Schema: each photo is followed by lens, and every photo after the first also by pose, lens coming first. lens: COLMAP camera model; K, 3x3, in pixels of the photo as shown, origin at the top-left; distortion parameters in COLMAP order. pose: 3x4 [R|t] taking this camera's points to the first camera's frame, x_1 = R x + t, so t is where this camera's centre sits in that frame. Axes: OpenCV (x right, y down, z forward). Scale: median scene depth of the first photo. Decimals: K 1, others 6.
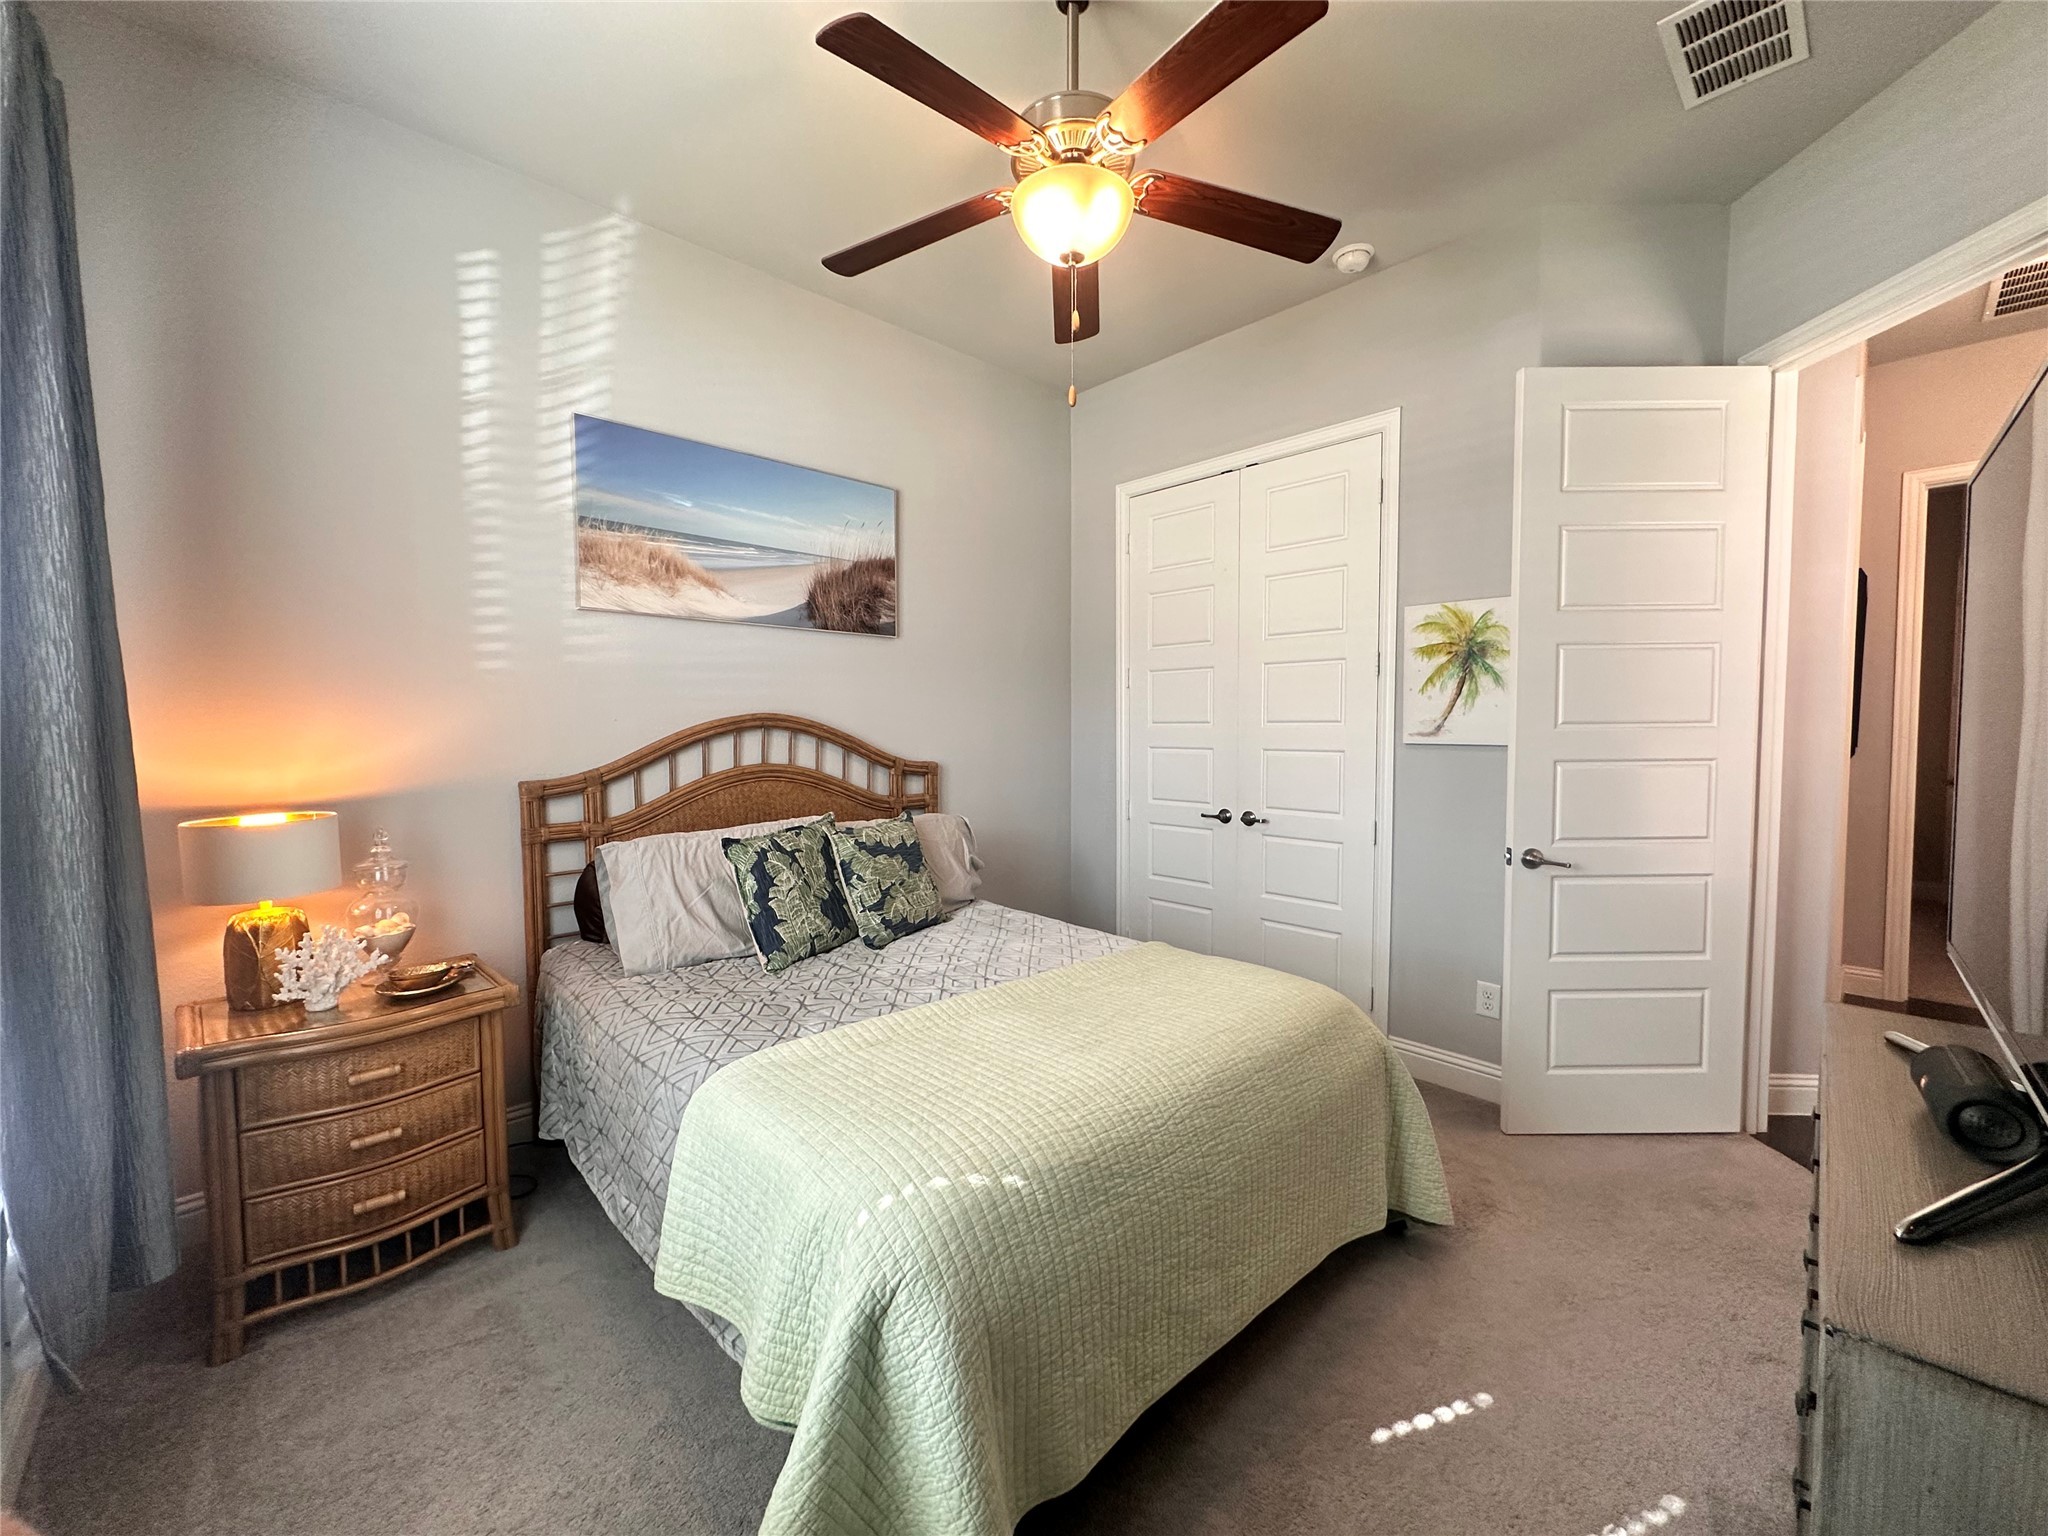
lens RADIAL K [[815.1, 0, 1025.4], [0, 815.1, 765.3], [0, 0, 1]] dist [-0.000115, -0.000077]
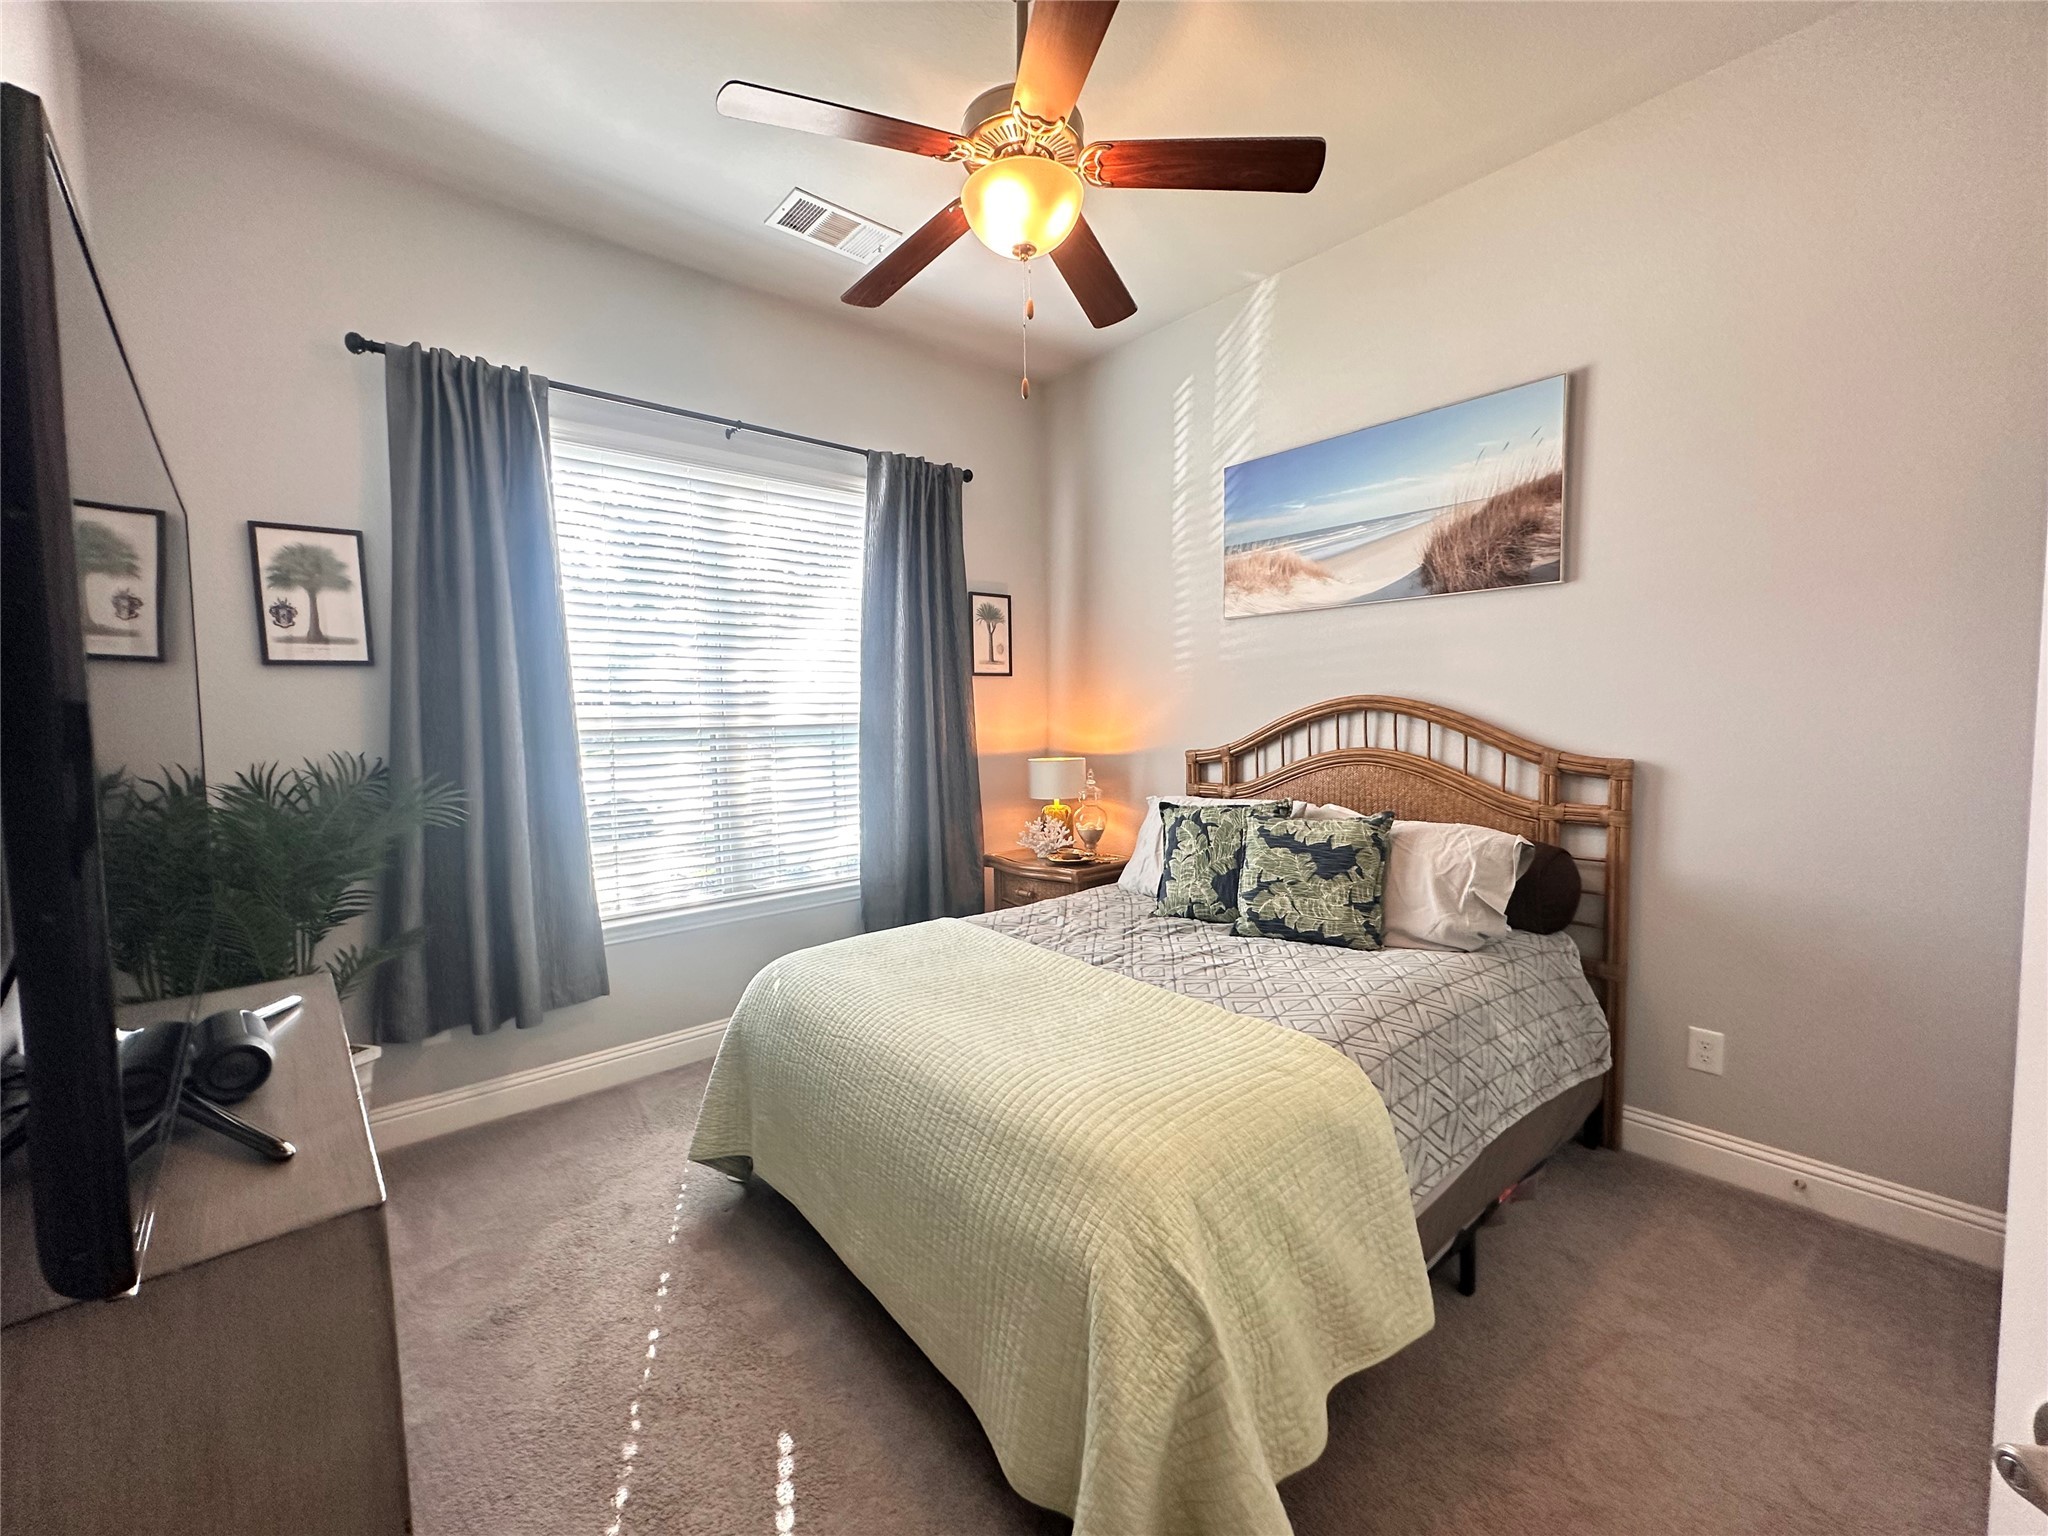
lens RADIAL K [[815.1, 0, 1024.7], [0, 815.1, 765.2], [0, 0, 1]] dist [-0.000115, -0.000077]
pose [[-0.043697, 0.068180, -0.996716, 0.709406], [-0.033309, 0.997015, 0.069660, -0.037452], [0.998489, 0.036243, -0.041296, 0.683385]]
